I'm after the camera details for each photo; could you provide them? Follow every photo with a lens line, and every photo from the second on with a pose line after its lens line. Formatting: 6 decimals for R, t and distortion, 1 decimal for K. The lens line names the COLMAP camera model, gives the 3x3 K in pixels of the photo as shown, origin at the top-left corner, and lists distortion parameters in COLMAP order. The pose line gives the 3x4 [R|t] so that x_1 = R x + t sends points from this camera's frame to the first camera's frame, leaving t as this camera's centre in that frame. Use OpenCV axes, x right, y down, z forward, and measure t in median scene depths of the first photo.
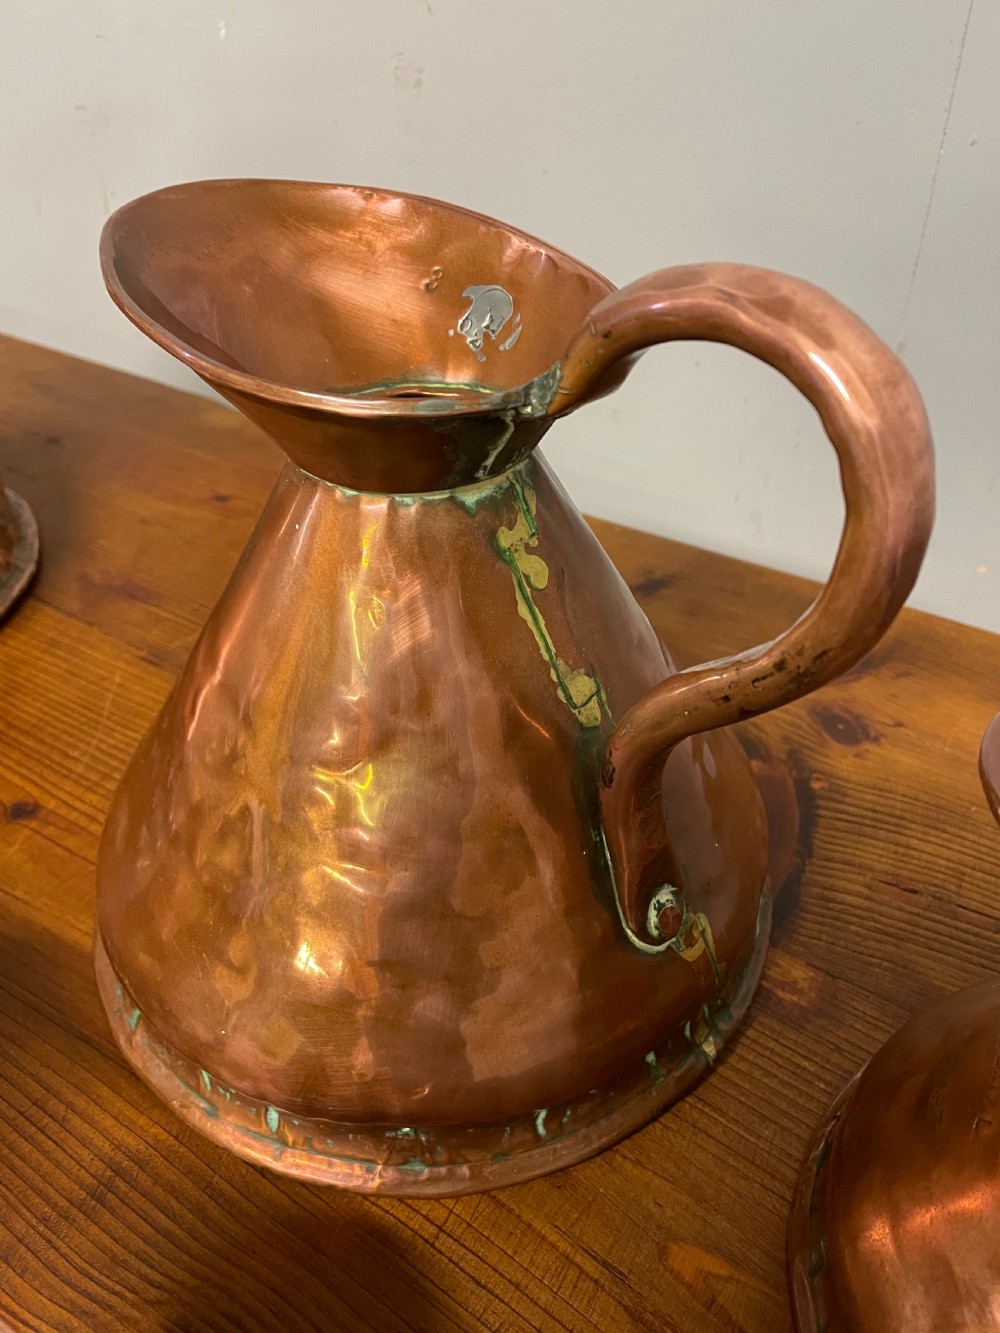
lens RADIAL K [[1021.0, 0, 505.7], [0, 1021.0, 676.6], [0, 0, 1]] dist [0.074223, -0.107728]
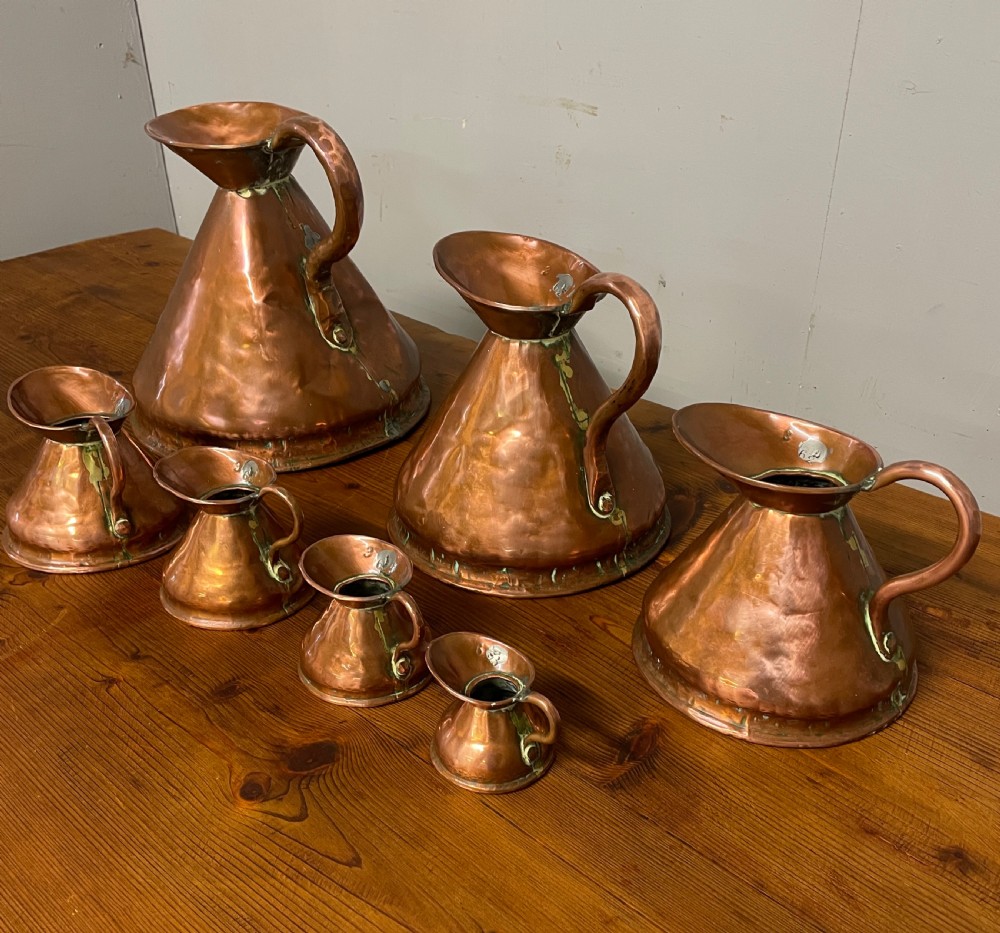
lens RADIAL K [[997.6, 0, 516.9], [0, 997.6, 540.3], [0, 0, 1]] dist [0.069205, 0.000000]
pose [[0.987212, 0.088489, -0.132594, 0.281604], [-0.100667, 0.991008, -0.088140, 0.585922], [0.123603, 0.100360, 0.987244, -1.623552]]
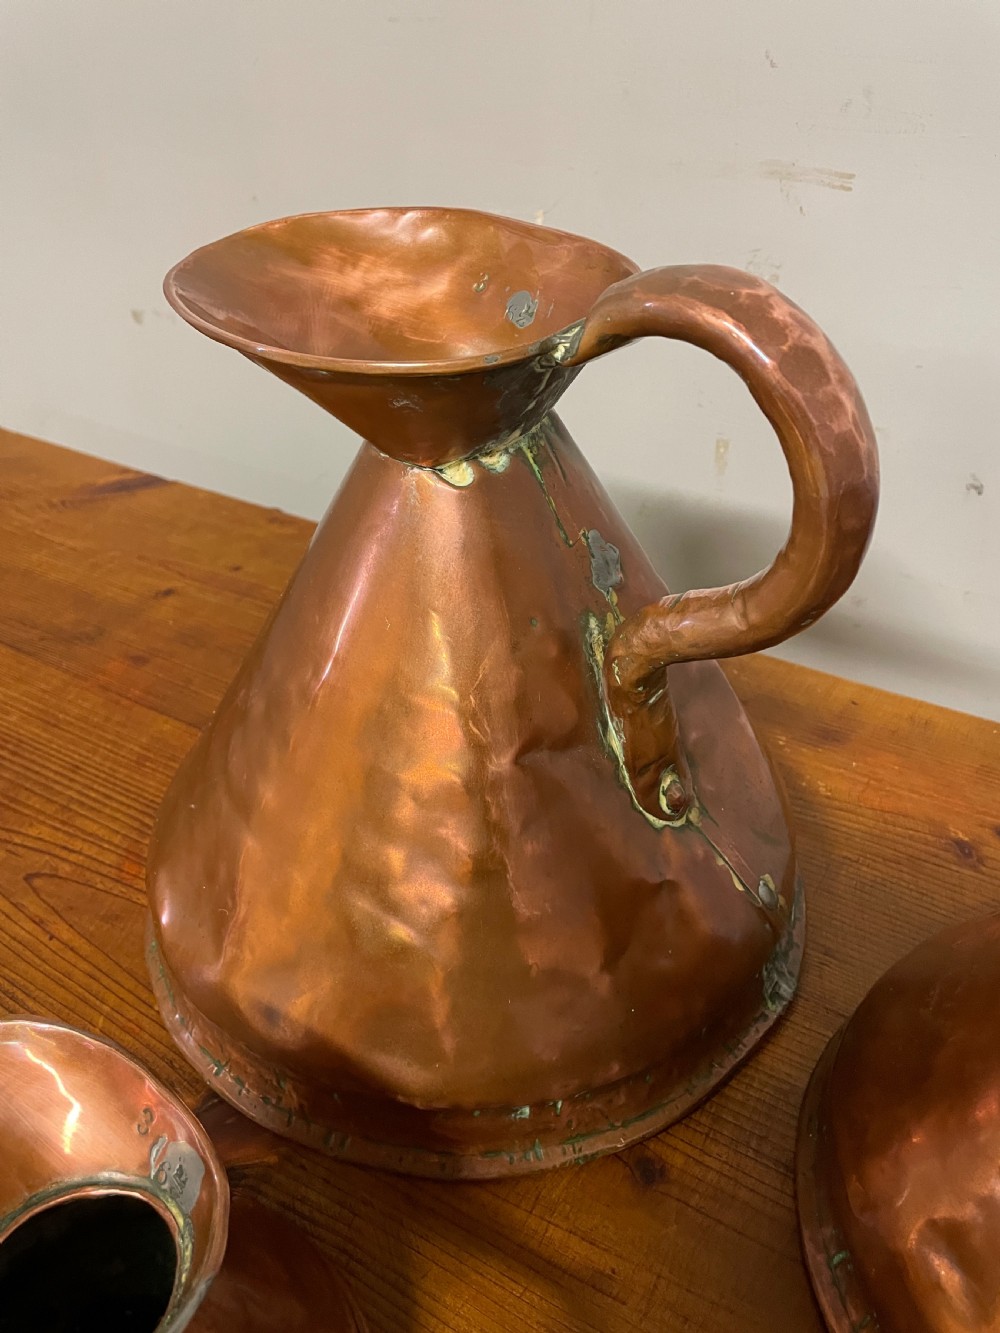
lens RADIAL K [[1021.0, 0, 500.4], [0, 1021.0, 655.8], [0, 0, 1]] dist [0.074223, -0.107728]
pose [[0.999552, -0.029283, 0.006115, -0.849470], [0.029599, 0.997747, -0.060206, -0.386009], [-0.004338, 0.060360, 0.998167, 0.101888]]
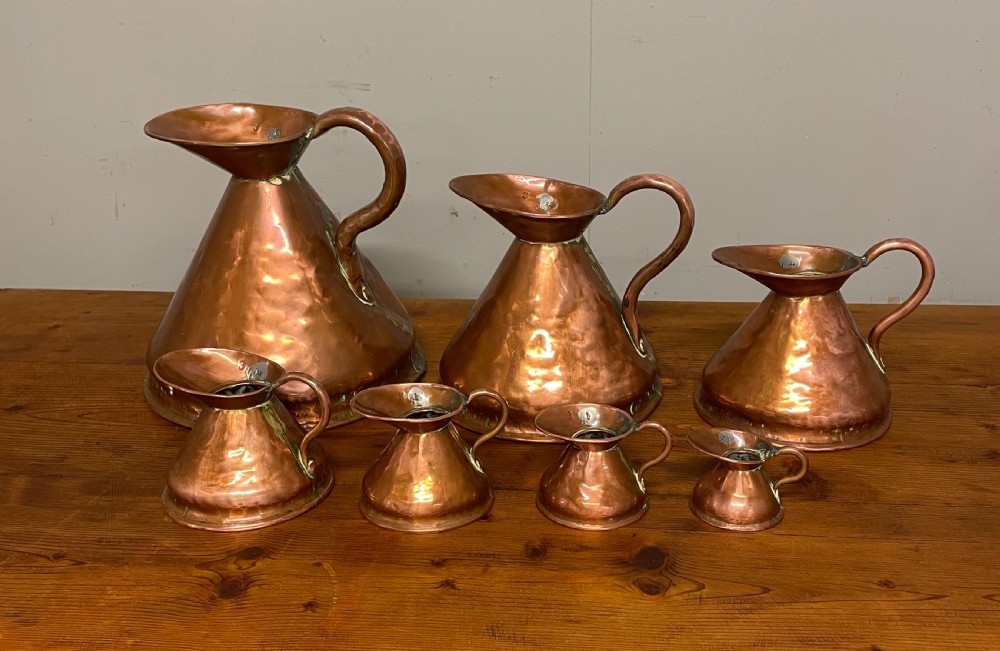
lens RADIAL K [[989.9, 0, 497.4], [0, 989.9, 388.7], [0, 0, 1]] dist [0.065820, 0.000000]
pose [[0.890335, -0.214548, 0.401589, -1.735520], [0.292872, 0.945194, -0.144338, 0.726828], [-0.348612, 0.246123, 0.904374, -1.936570]]
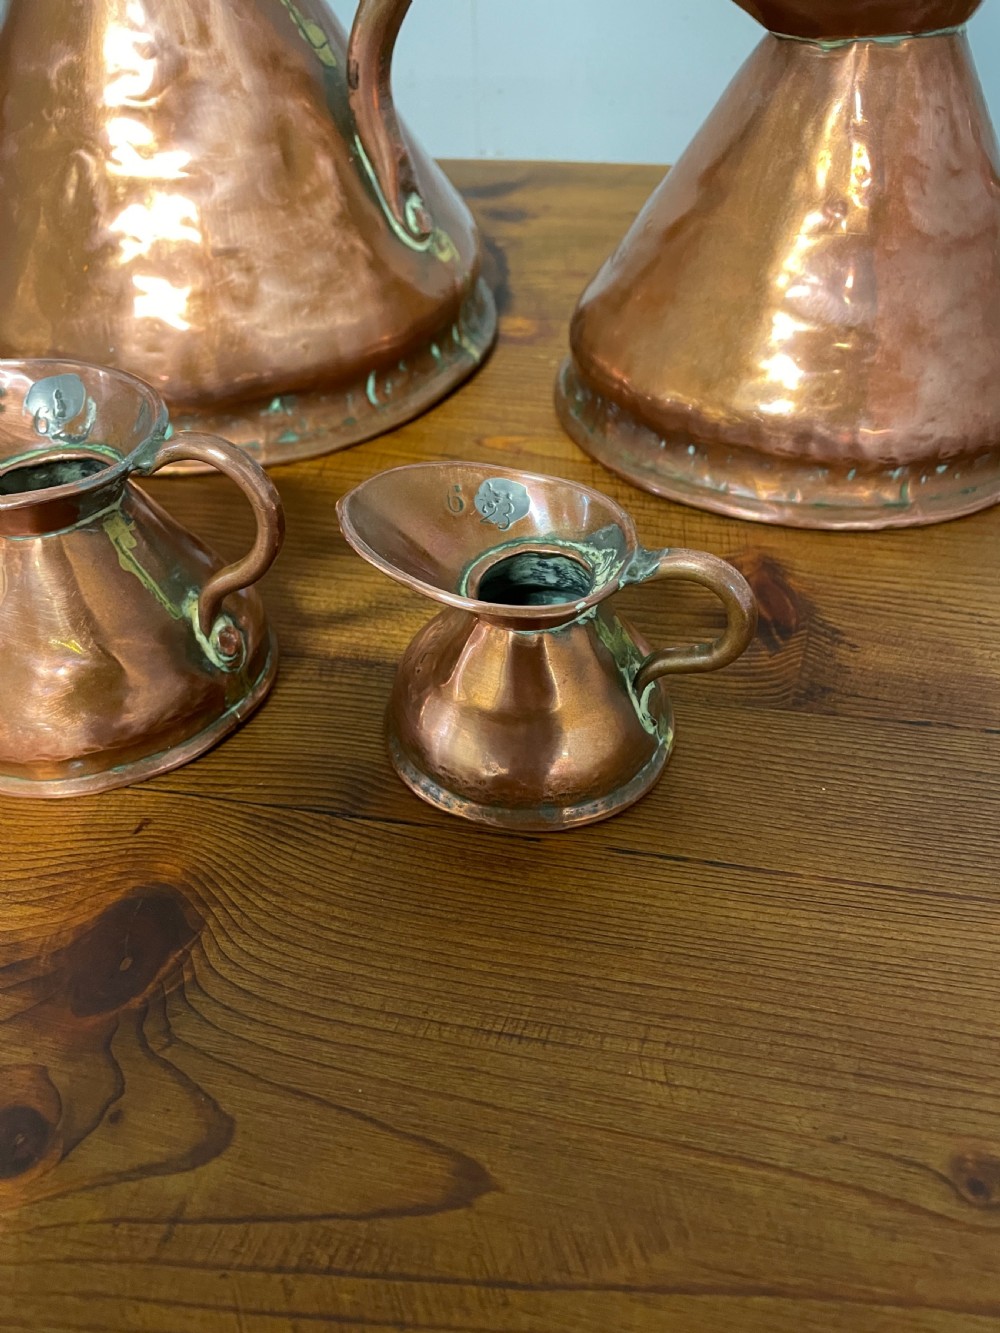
lens RADIAL K [[1021.0, 0, 500.7], [0, 1021.0, 655.3], [0, 0, 1]] dist [0.074223, -0.107728]
pose [[0.920909, -0.269641, 0.281462, -0.284745], [0.250684, 0.962676, 0.102037, 0.678120], [-0.298470, -0.023409, 0.954132, -0.344256]]
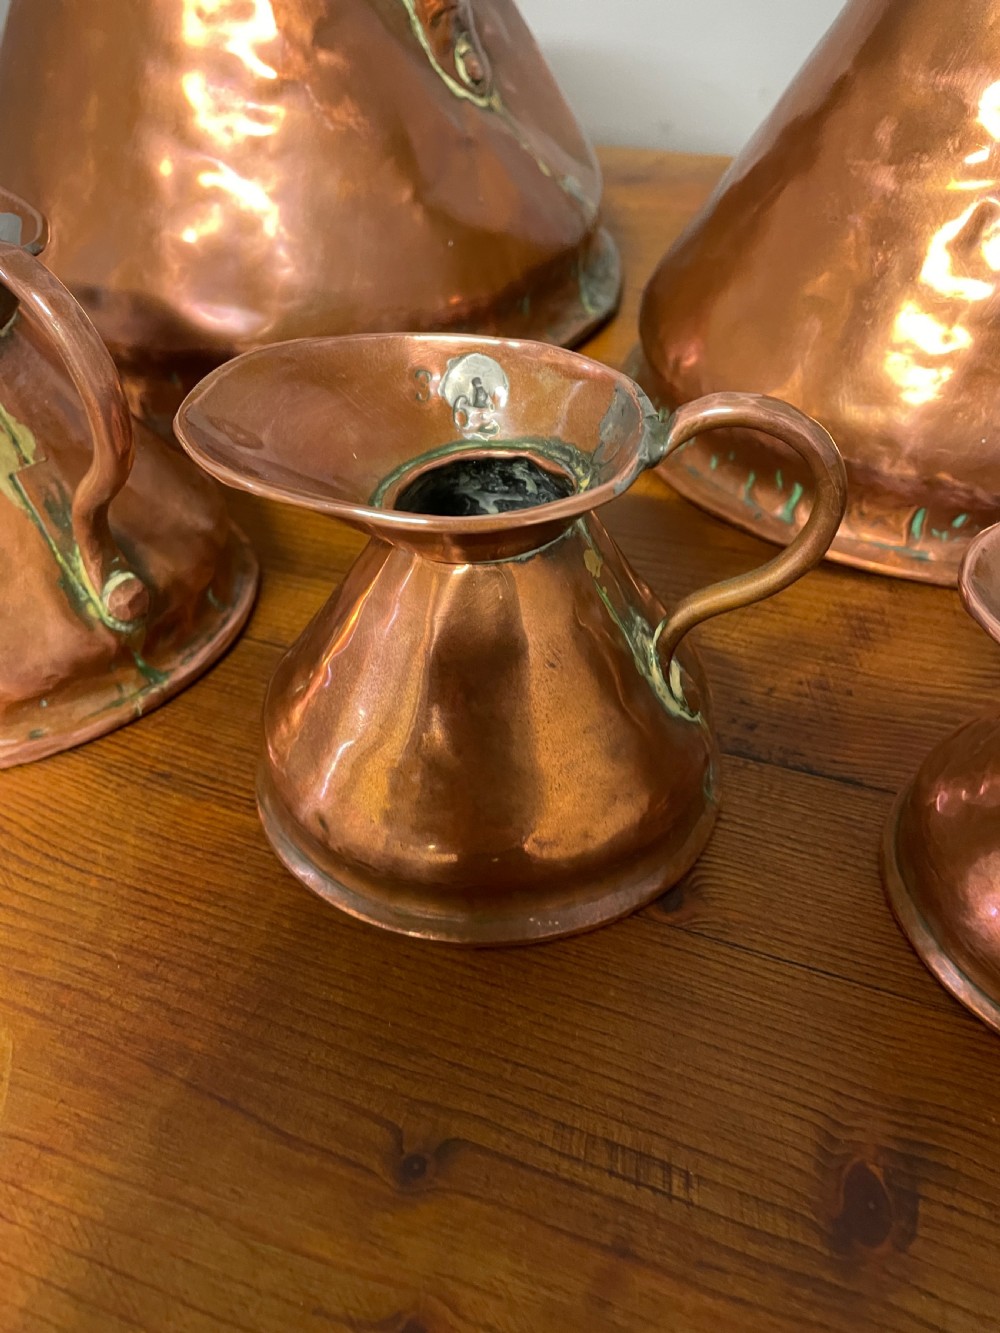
lens RADIAL K [[1021.0, 0, 504.6], [0, 1021.0, 665.1], [0, 0, 1]] dist [0.074223, -0.107728]
pose [[0.978386, -0.165856, 0.123503, -0.875909], [0.155379, 0.983731, 0.090174, 0.387396], [-0.136450, -0.069036, 0.988239, 0.043332]]
